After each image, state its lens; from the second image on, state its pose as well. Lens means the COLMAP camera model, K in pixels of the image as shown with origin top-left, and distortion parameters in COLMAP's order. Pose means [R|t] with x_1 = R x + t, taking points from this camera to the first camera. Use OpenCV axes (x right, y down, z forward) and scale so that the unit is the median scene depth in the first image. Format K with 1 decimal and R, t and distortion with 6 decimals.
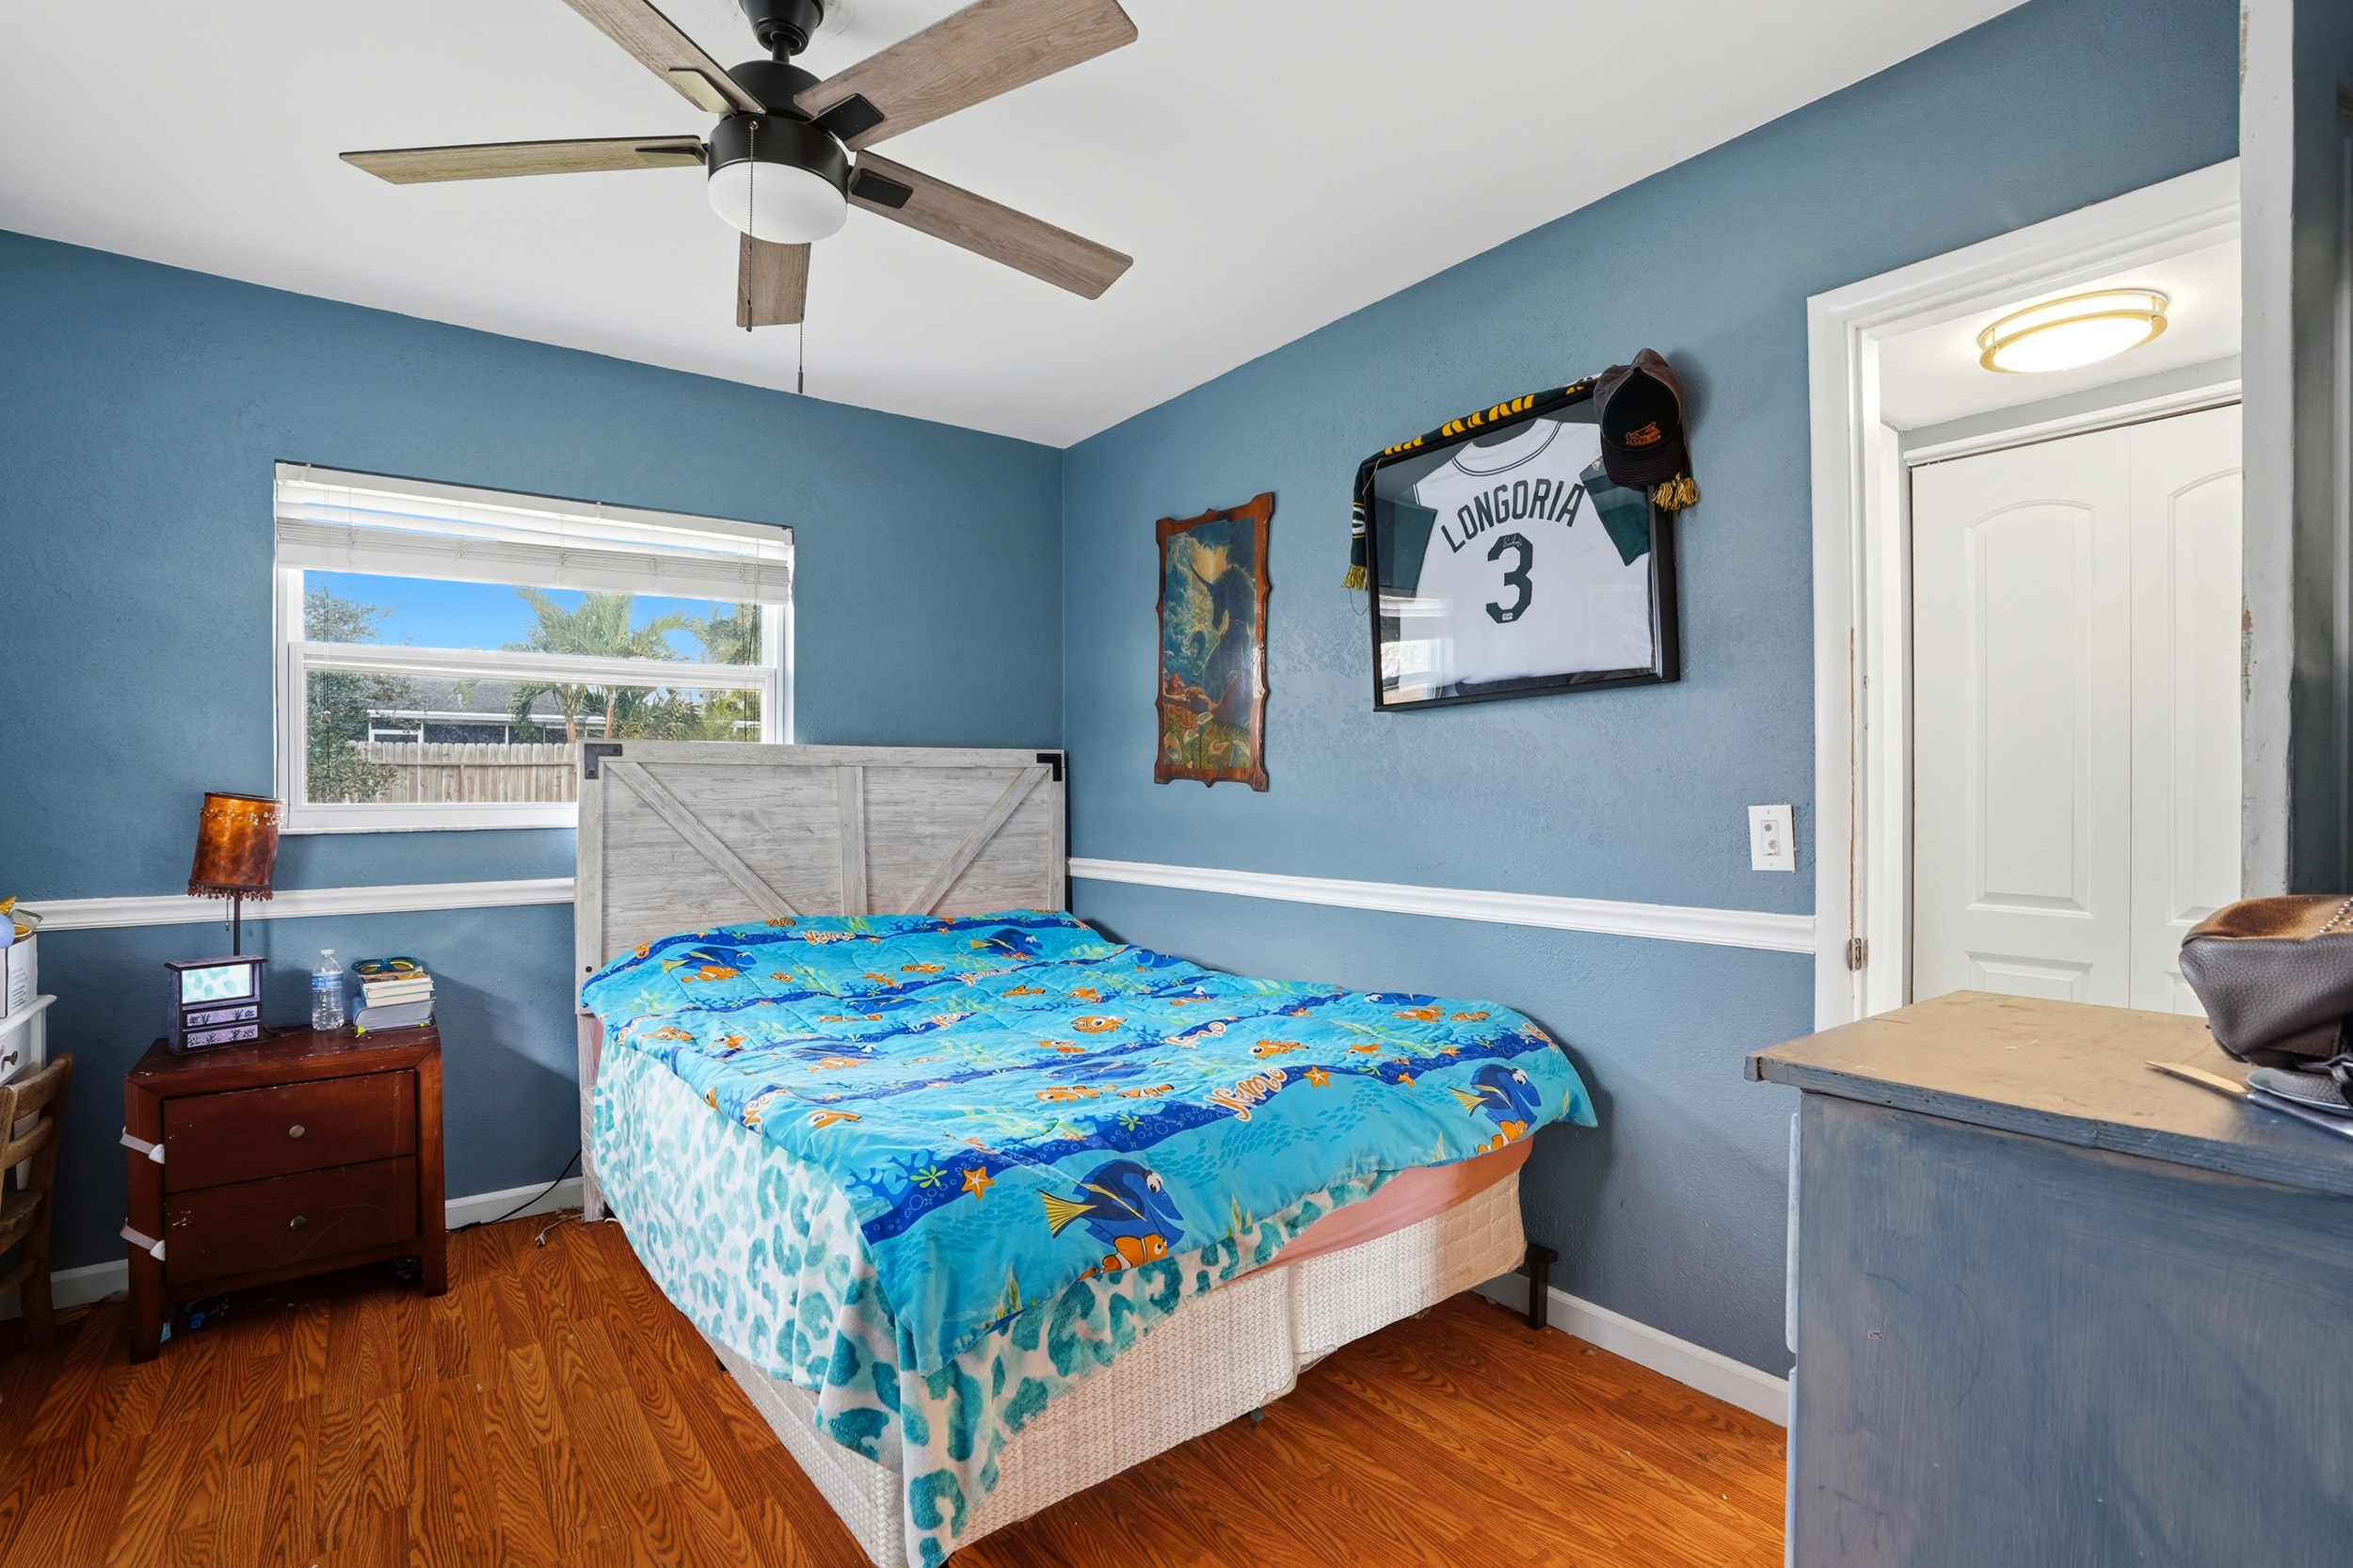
lens RADIAL K [[1127.5, 0, 1177.9], [0, 1127.5, 798.6], [0, 0, 1]] dist [-0.069923, 0.028222]
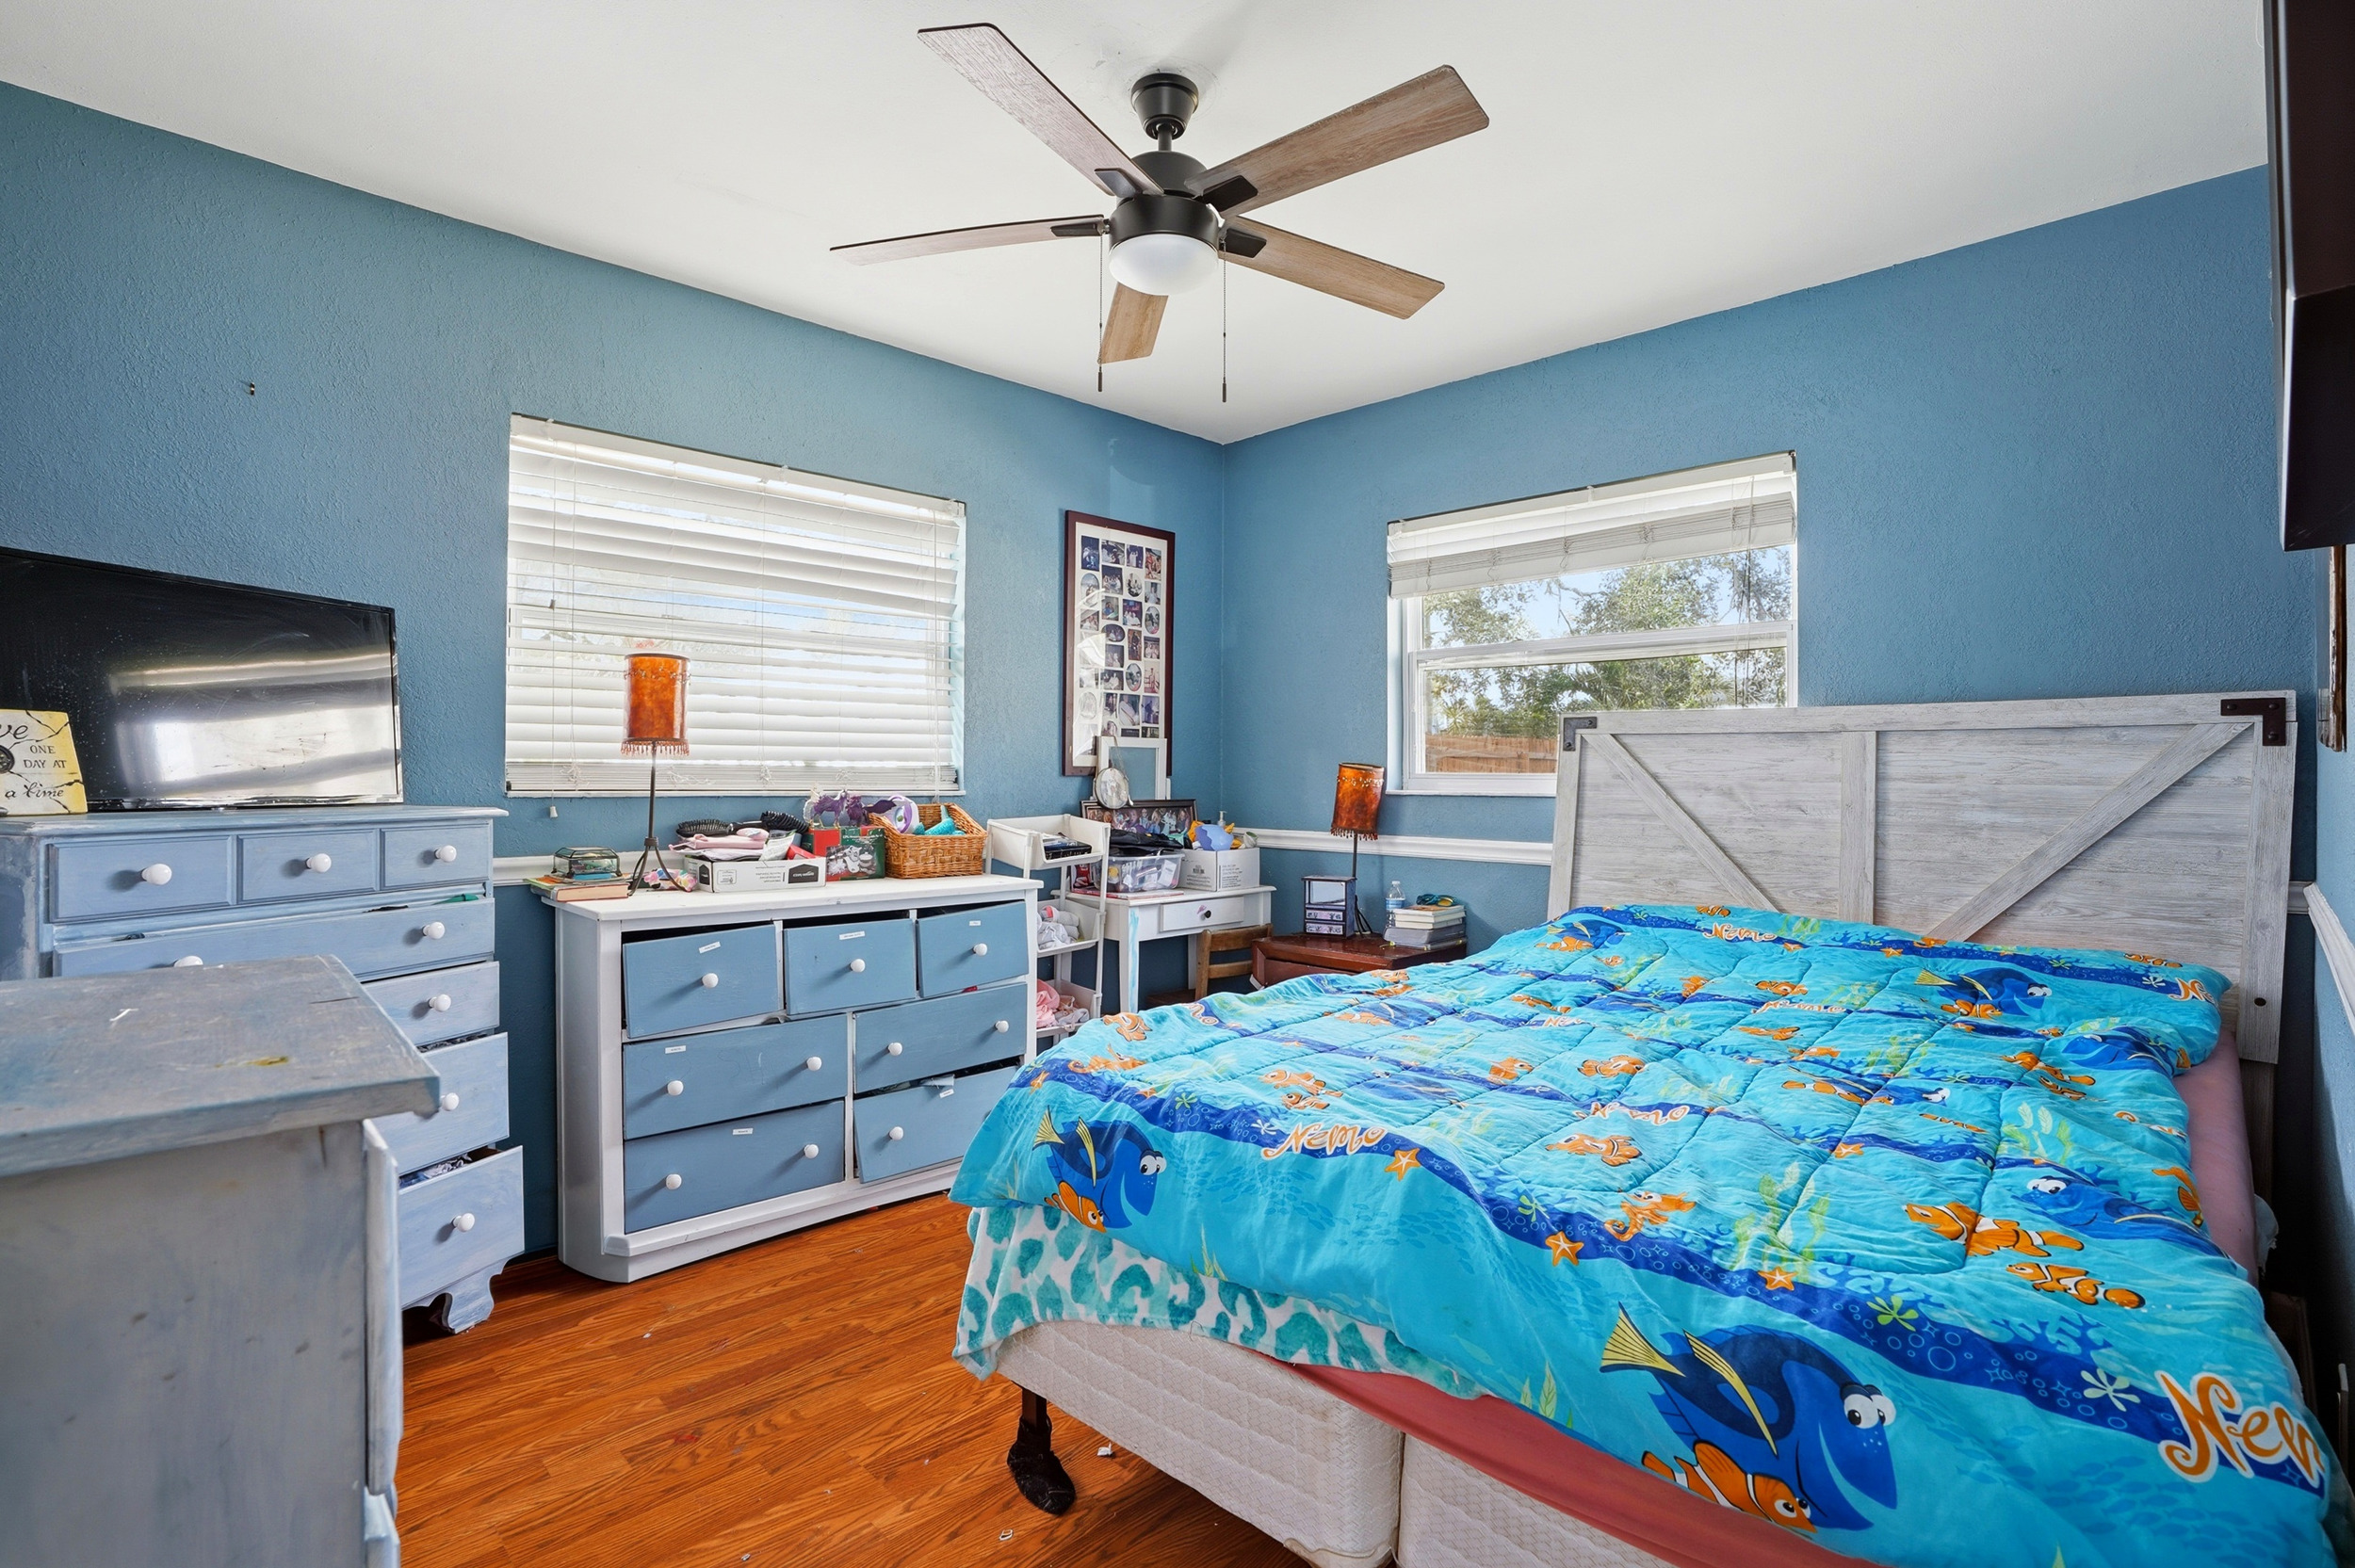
lens RADIAL K [[1128.3, 0, 1178.9], [0, 1128.3, 798.6], [0, 0, 1]] dist [-0.069923, 0.028222]
pose [[0.115987, 0.020861, -0.993032, 0.447356], [-0.017984, 0.999660, 0.018900, 0.013175], [0.993088, 0.015666, 0.116323, 0.462412]]
